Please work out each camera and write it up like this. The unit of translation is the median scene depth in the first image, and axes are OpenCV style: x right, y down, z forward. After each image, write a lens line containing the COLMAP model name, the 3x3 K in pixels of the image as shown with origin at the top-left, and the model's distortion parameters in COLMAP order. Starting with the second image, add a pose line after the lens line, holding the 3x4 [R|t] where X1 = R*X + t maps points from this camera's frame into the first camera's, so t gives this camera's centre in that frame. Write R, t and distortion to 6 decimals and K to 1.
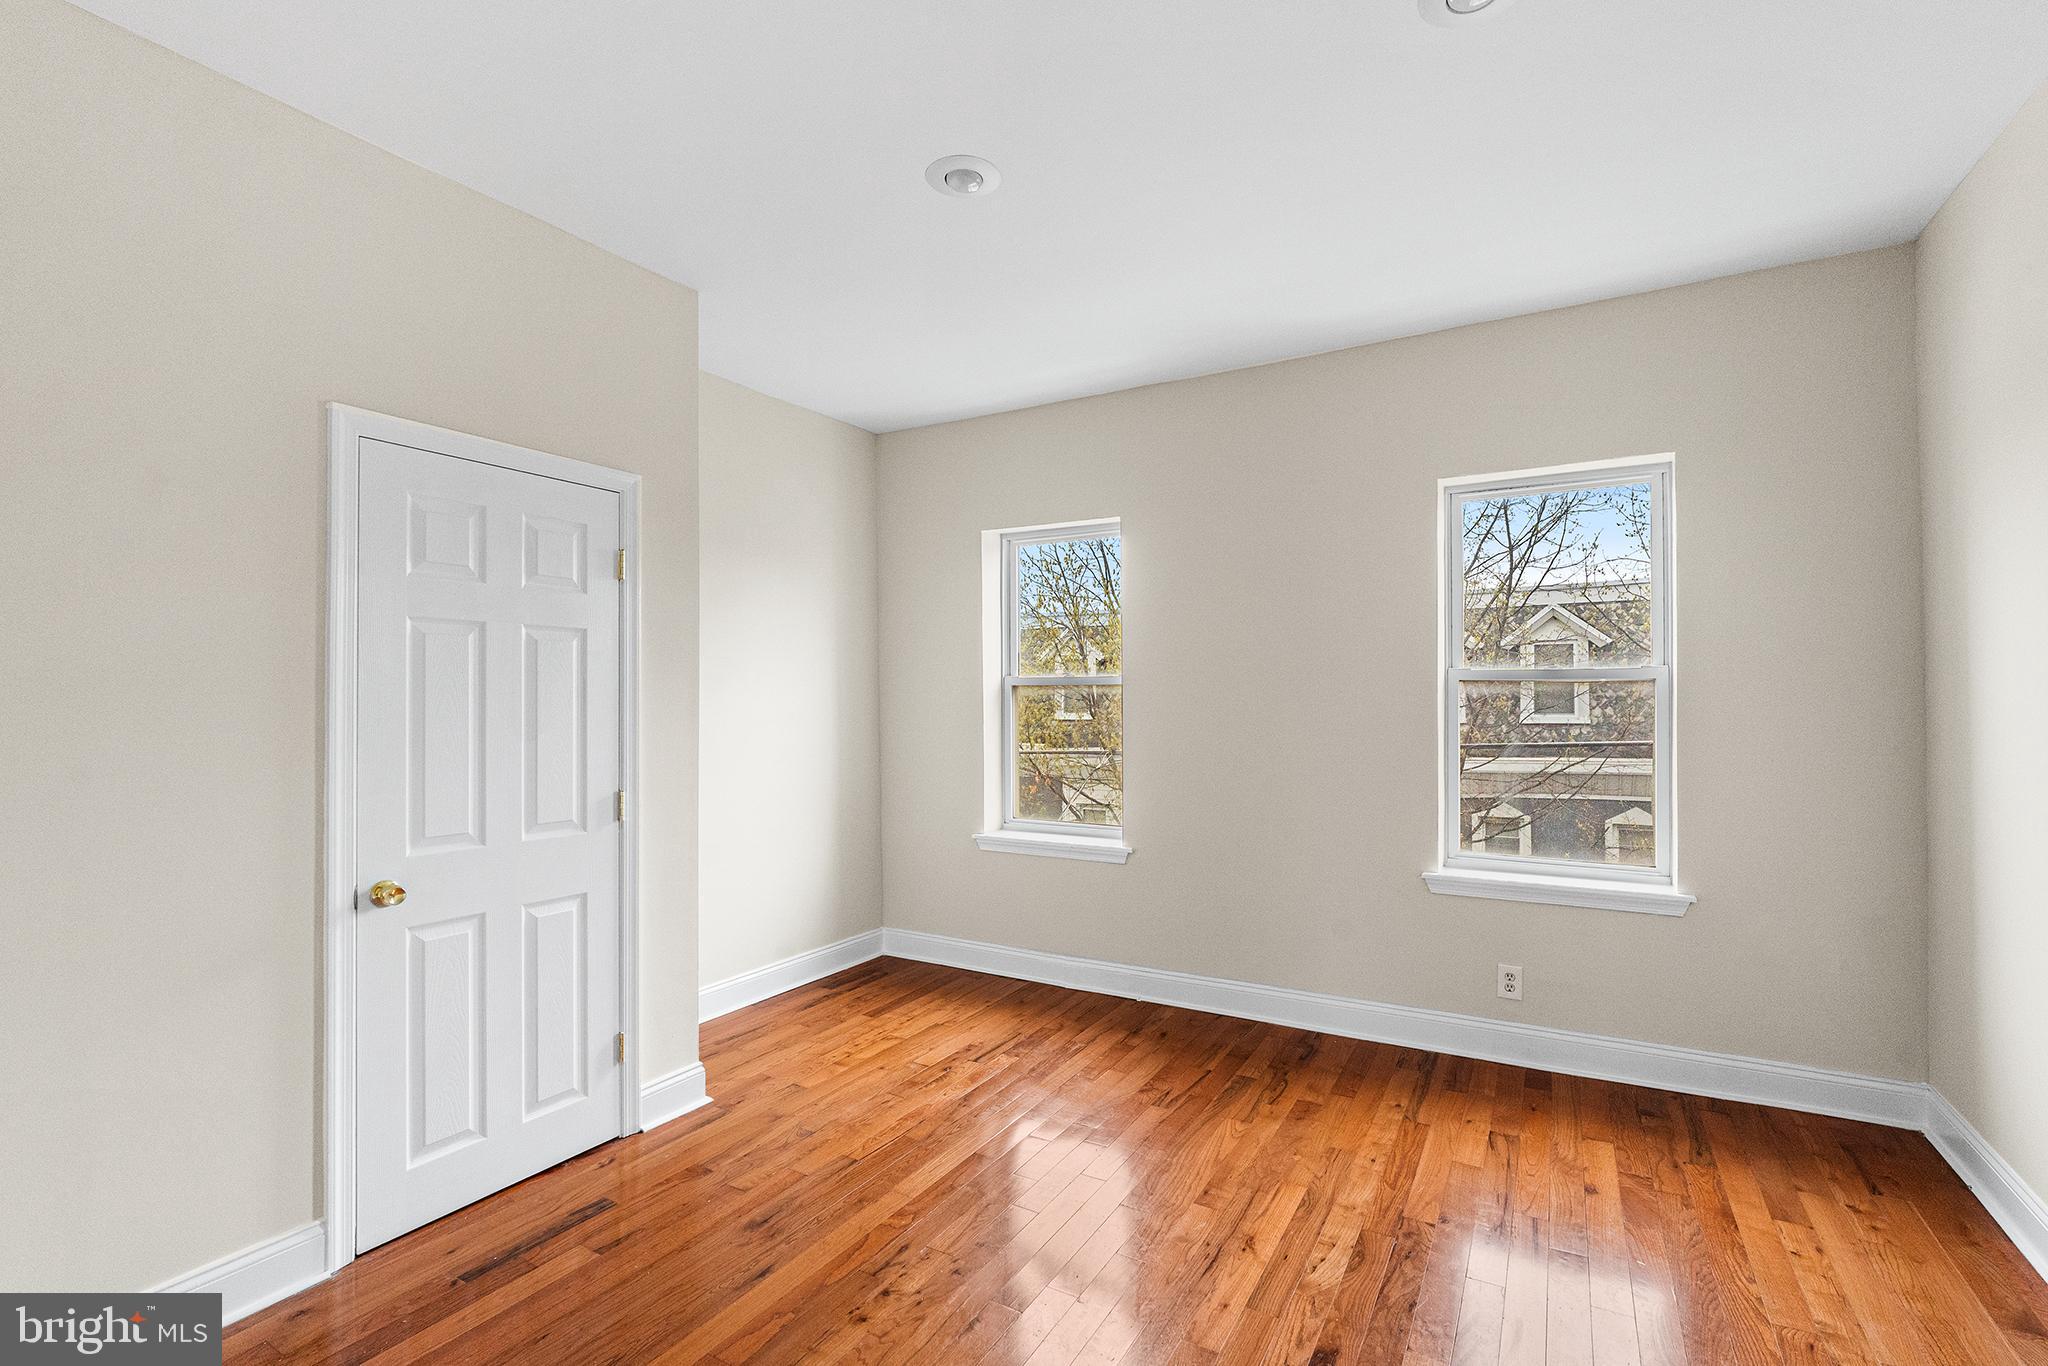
lens RADIAL K [[912.8, 0, 1026.1], [0, 912.8, 681.9], [0, 0, 1]] dist [-0.006234, 0.000914]
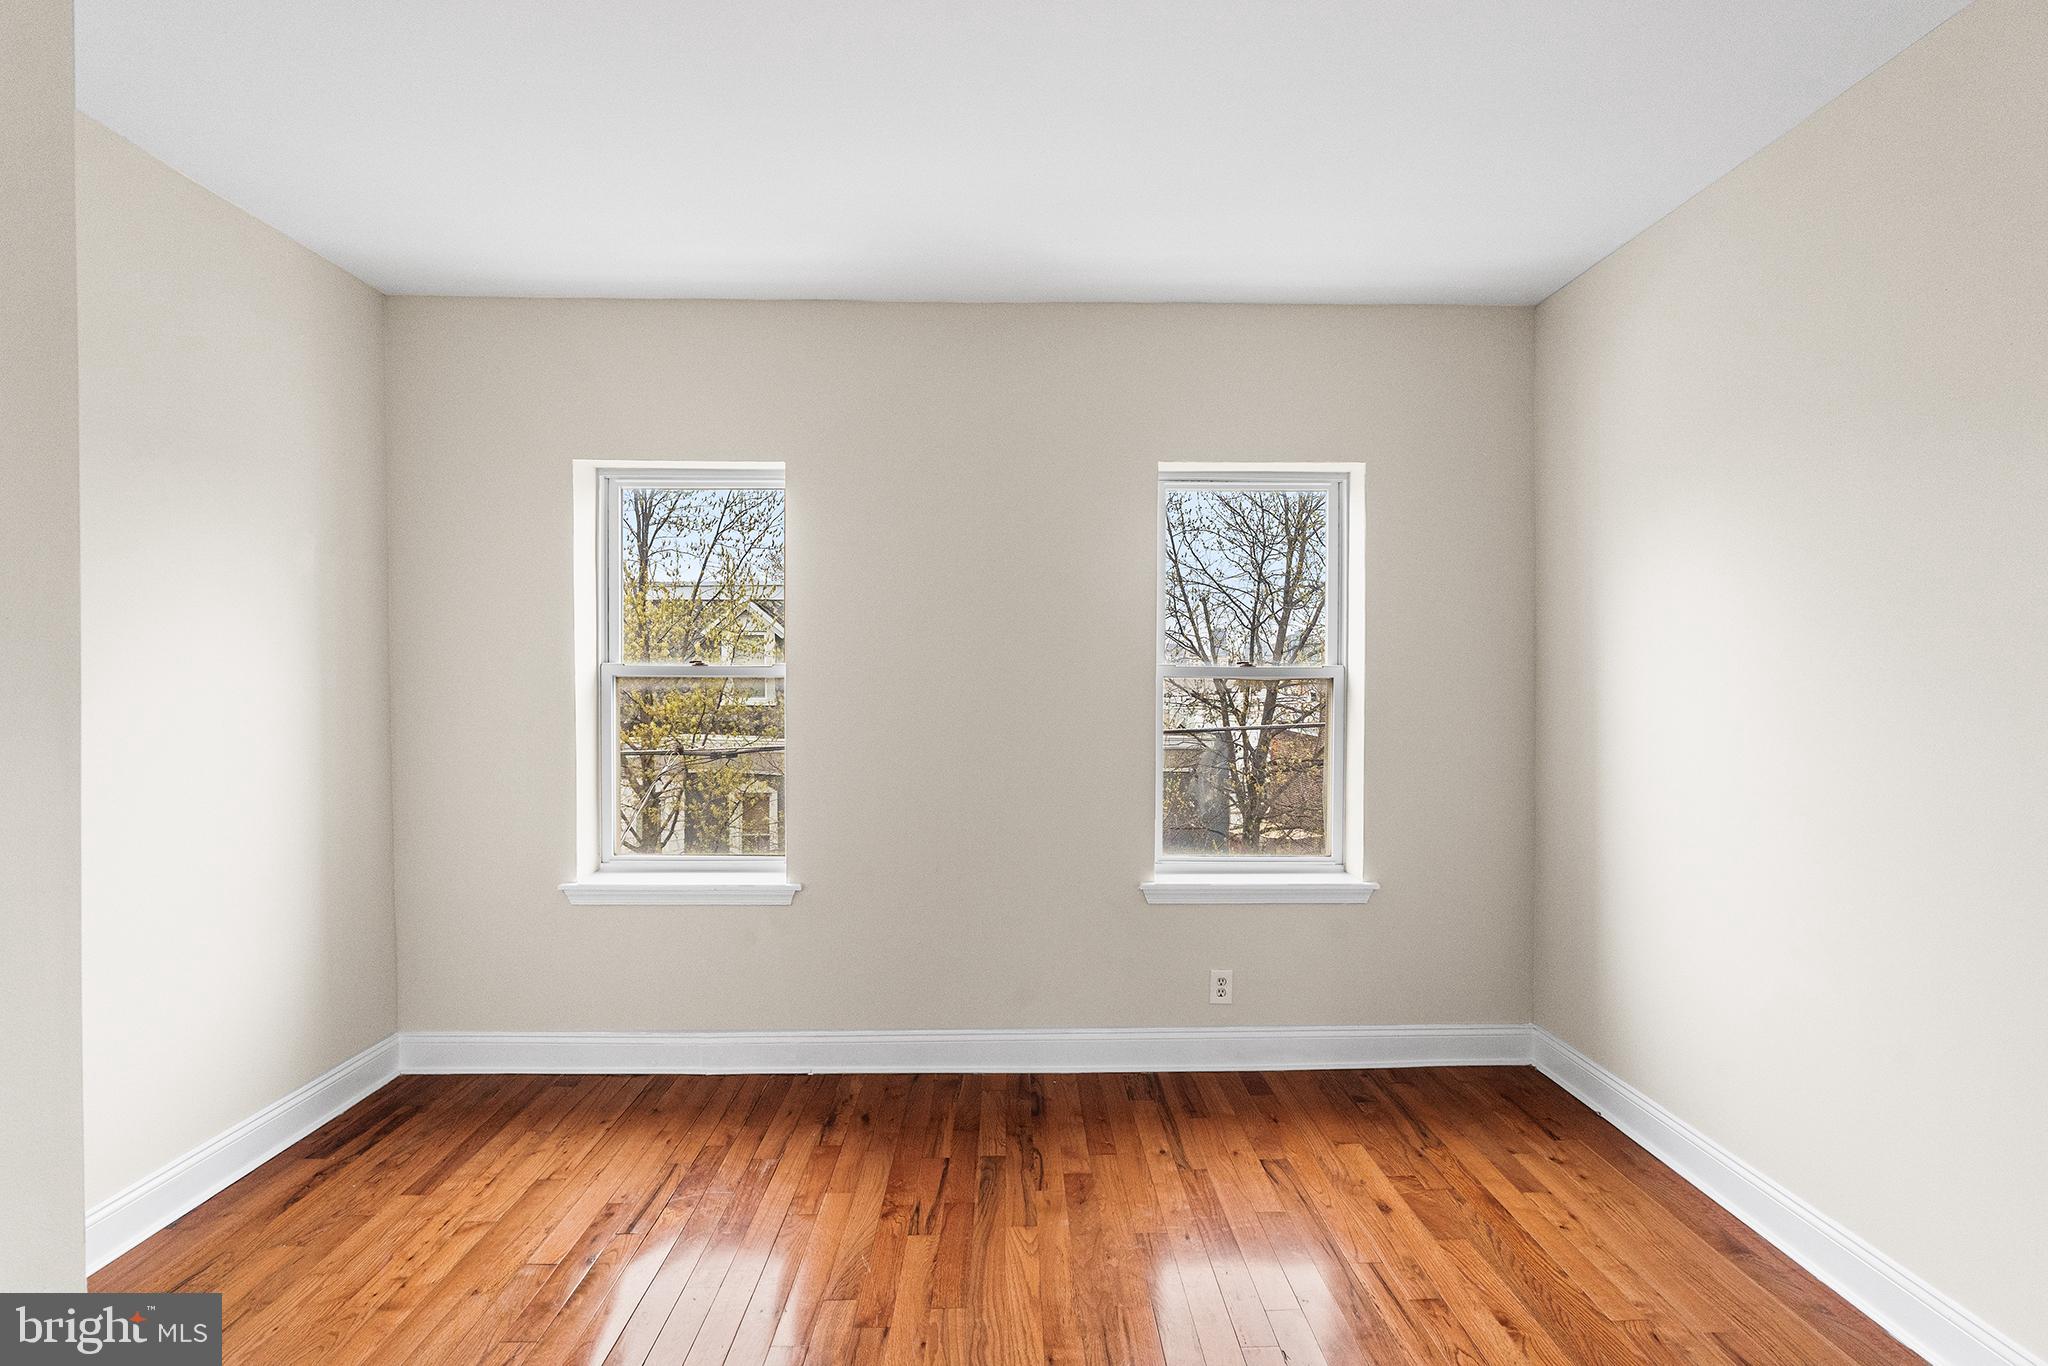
lens RADIAL K [[912.8, 0, 1023.1], [0, 912.8, 687.0], [0, 0, 1]] dist [-0.006234, 0.000914]
pose [[0.857151, 0.000890, 0.515064, -0.151543], [-0.013006, 0.999717, 0.019918, -0.008607], [-0.514901, -0.023772, 0.856920, 0.271754]]
